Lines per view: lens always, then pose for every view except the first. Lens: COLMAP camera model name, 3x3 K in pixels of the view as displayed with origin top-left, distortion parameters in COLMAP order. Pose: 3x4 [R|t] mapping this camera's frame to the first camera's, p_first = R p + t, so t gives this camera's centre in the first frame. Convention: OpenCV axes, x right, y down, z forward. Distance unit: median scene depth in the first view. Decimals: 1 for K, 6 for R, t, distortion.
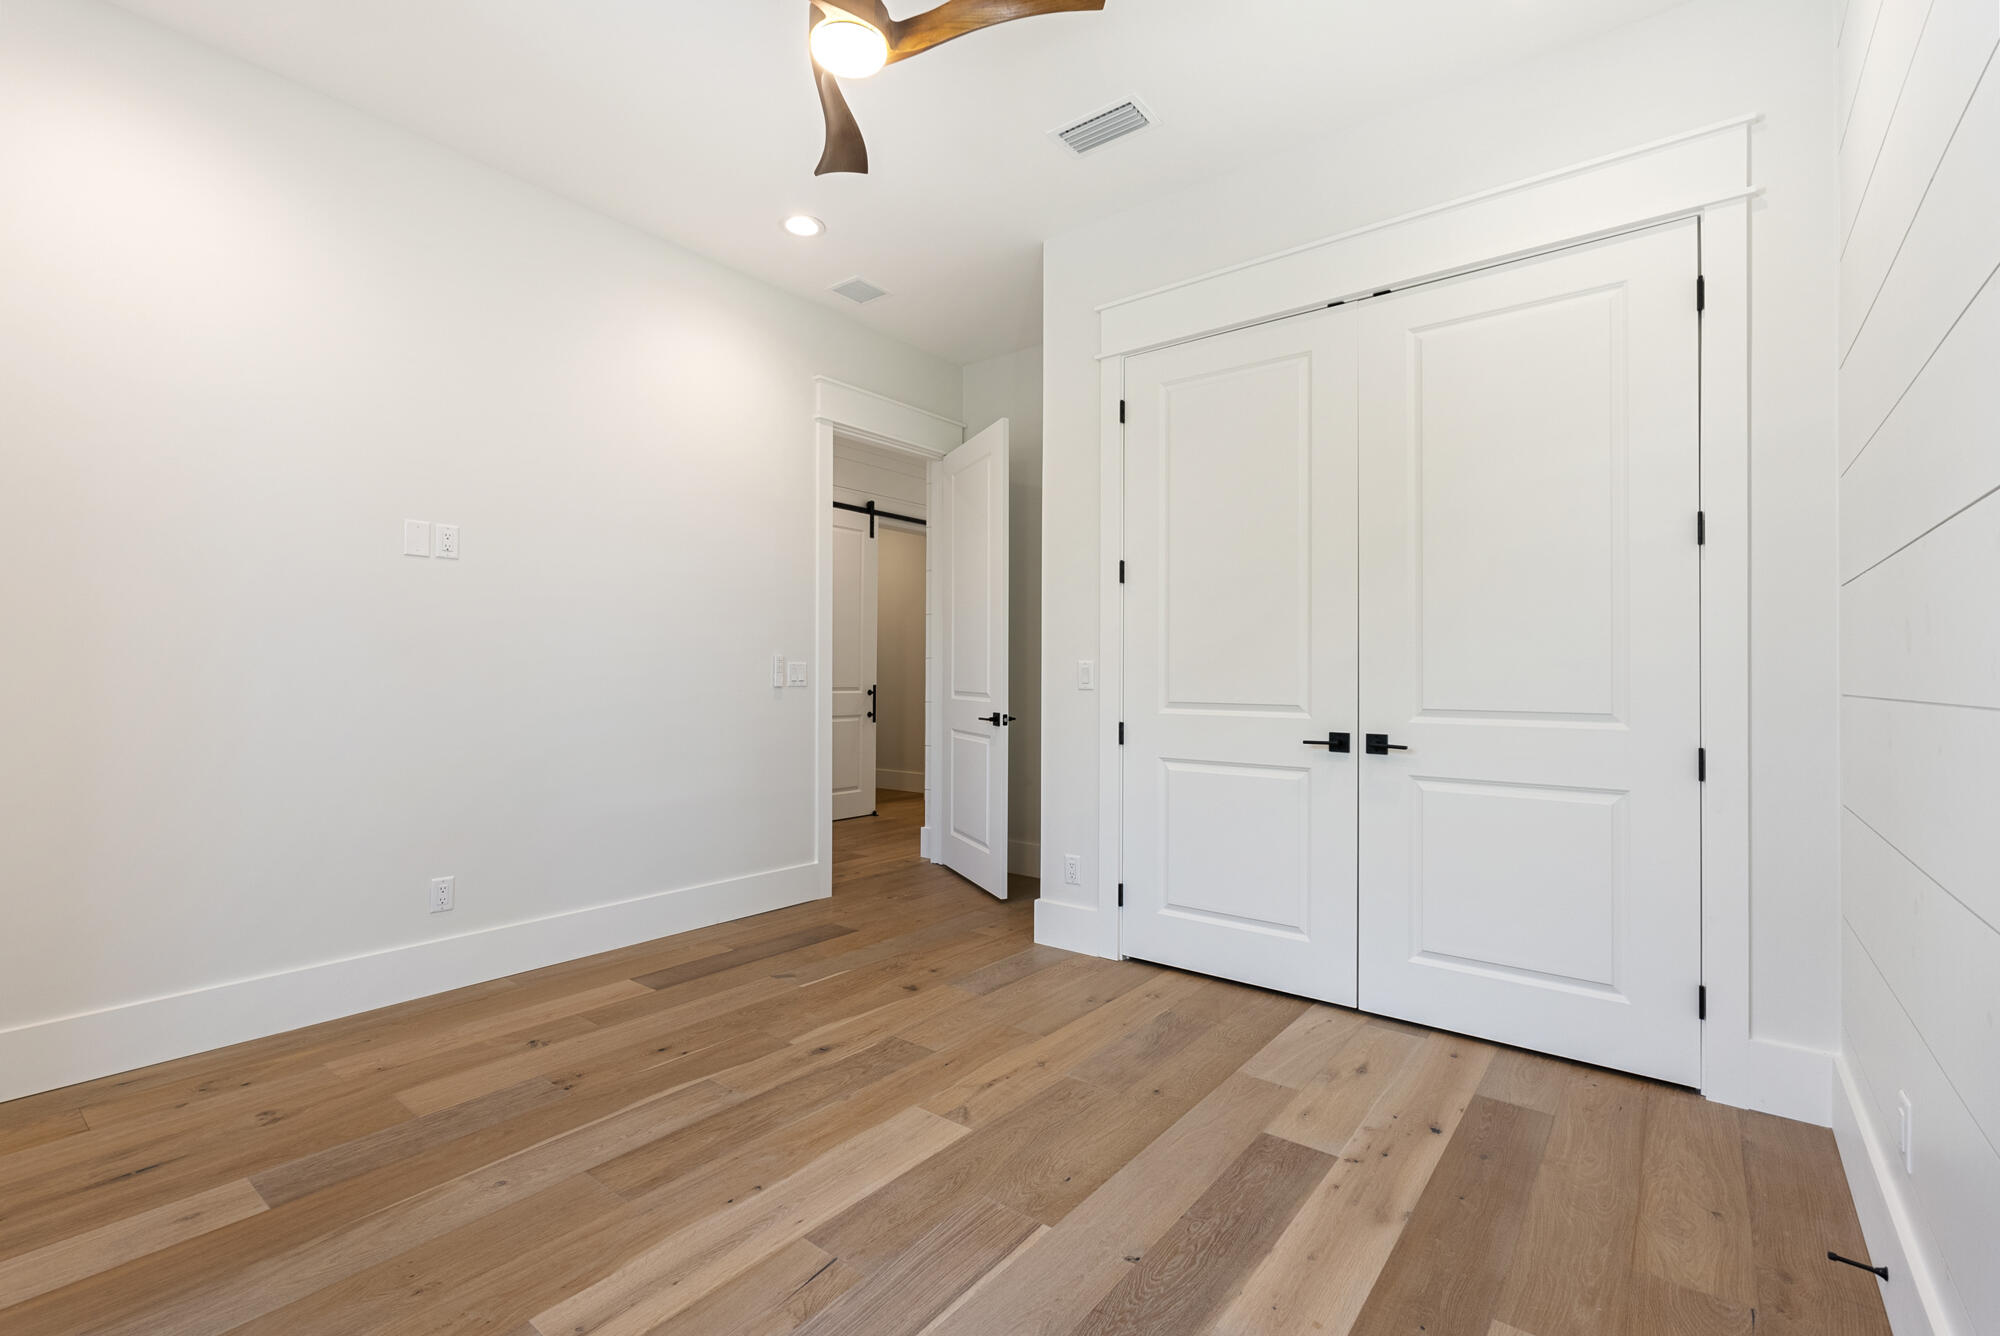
lens RADIAL K [[885.5, 0, 996.7], [0, 885.5, 680.1], [0, 0, 1]] dist [-0.002114, -0.000171]
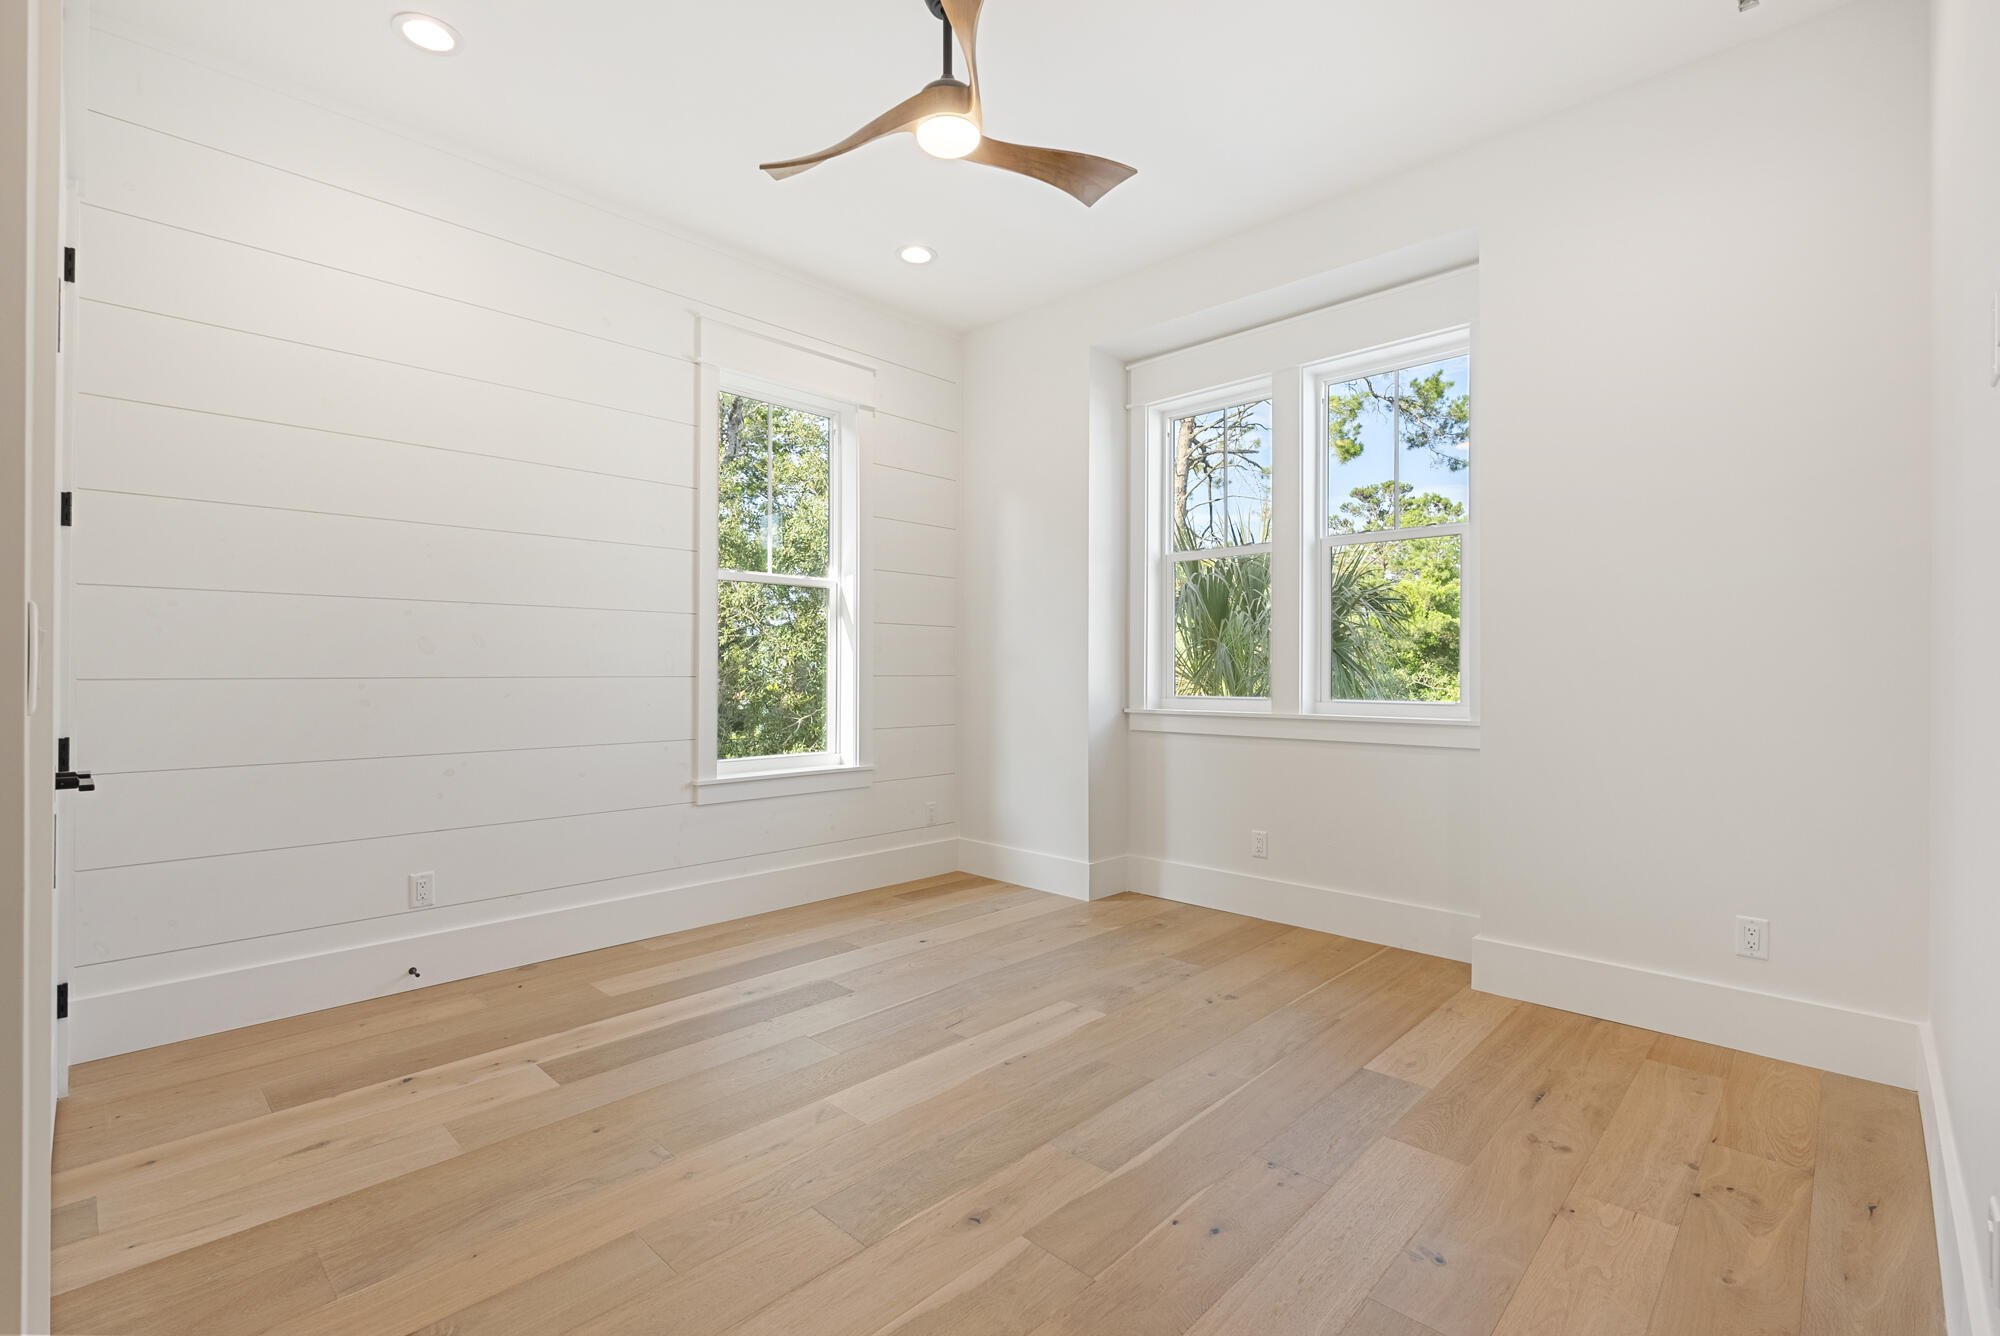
lens RADIAL K [[885.5, 0, 996.7], [0, 885.5, 680.1], [0, 0, 1]] dist [-0.002114, -0.000171]
pose [[-0.994748, -0.008717, 0.101980, -0.334198], [-0.007154, 0.999851, 0.015683, -0.007269], [-0.102101, 0.014871, -0.994663, 2.001461]]
